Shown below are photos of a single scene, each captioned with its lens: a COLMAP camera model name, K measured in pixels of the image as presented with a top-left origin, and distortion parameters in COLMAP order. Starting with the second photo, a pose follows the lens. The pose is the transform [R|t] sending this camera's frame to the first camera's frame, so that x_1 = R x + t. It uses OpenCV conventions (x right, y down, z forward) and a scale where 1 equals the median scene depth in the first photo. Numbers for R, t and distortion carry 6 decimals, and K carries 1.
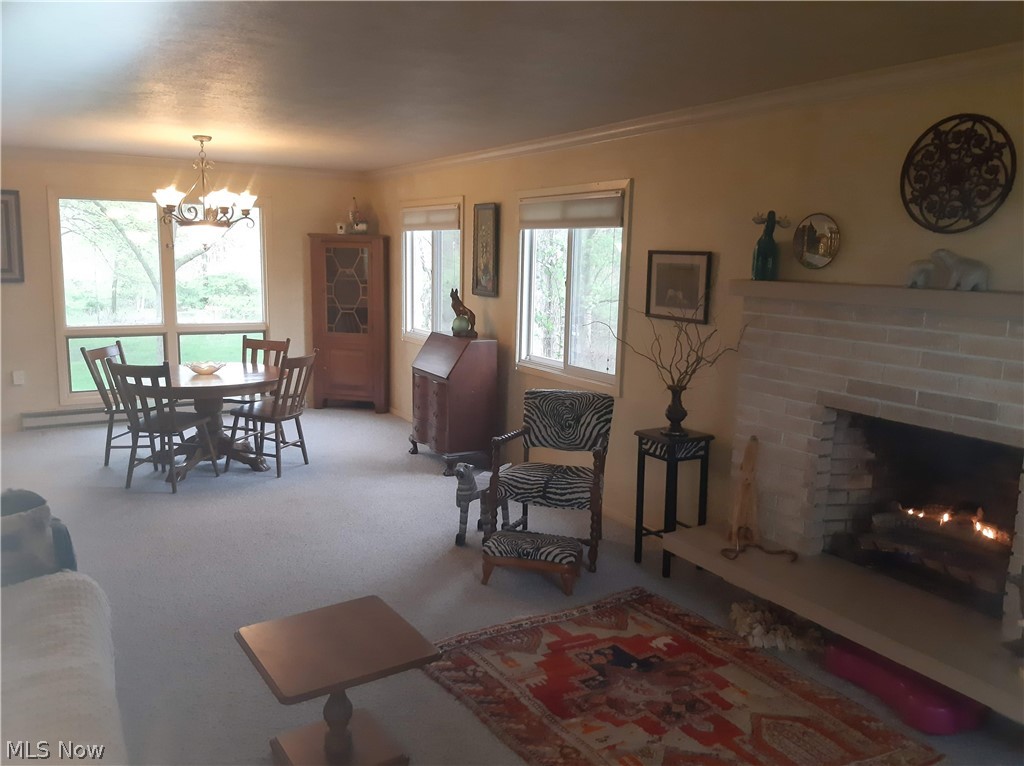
lens RADIAL K [[784.4, 0, 513.4], [0, 784.4, 380.8], [0, 0, 1]] dist [0.058305, -0.118262]
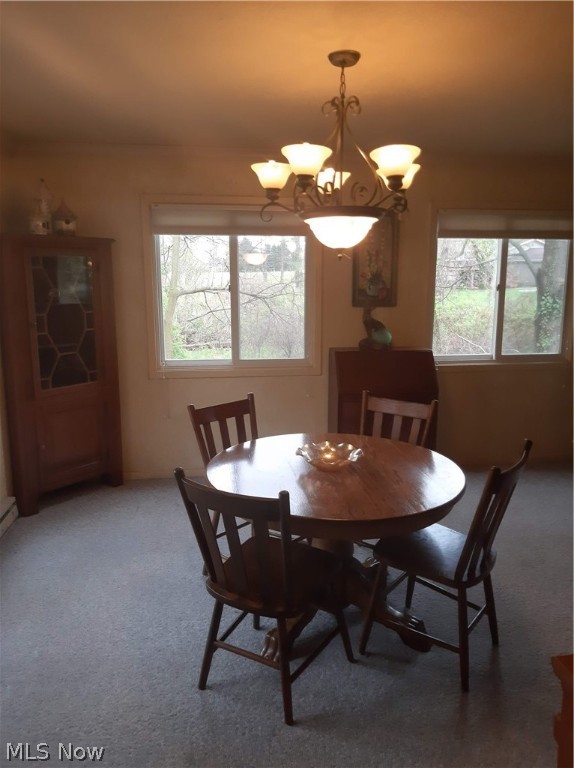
lens RADIAL K [[588.3, 0, 286.7], [0, 588.3, 383.7], [0, 0, 1]] dist [0.058305, -0.118262]
pose [[0.397131, -0.194379, 0.896941, -1.079280], [0.154116, 0.977560, 0.143613, -0.194320], [-0.904729, 0.081200, 0.418176, 1.145124]]
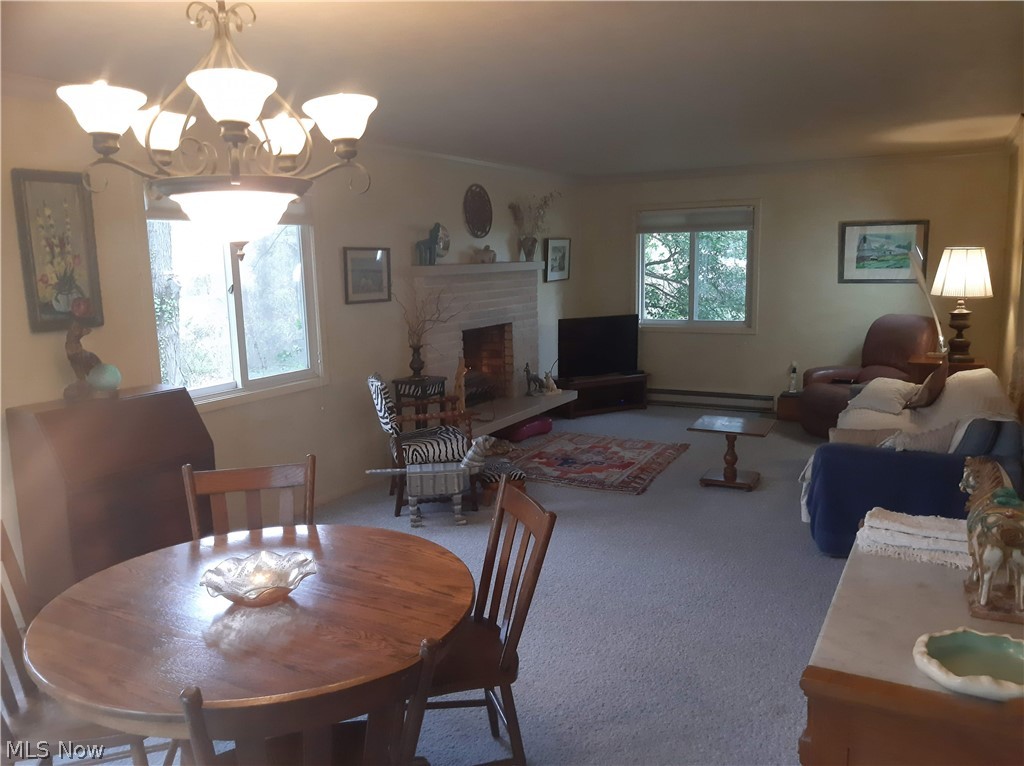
lens RADIAL K [[784.4, 0, 510.0], [0, 784.4, 383.2], [0, 0, 1]] dist [0.058305, -0.118262]
pose [[-0.498645, -0.159657, 0.851976, -1.011612], [0.139717, 0.955234, 0.260781, -0.253019], [-0.855472, 0.249072, -0.454016, 1.424821]]
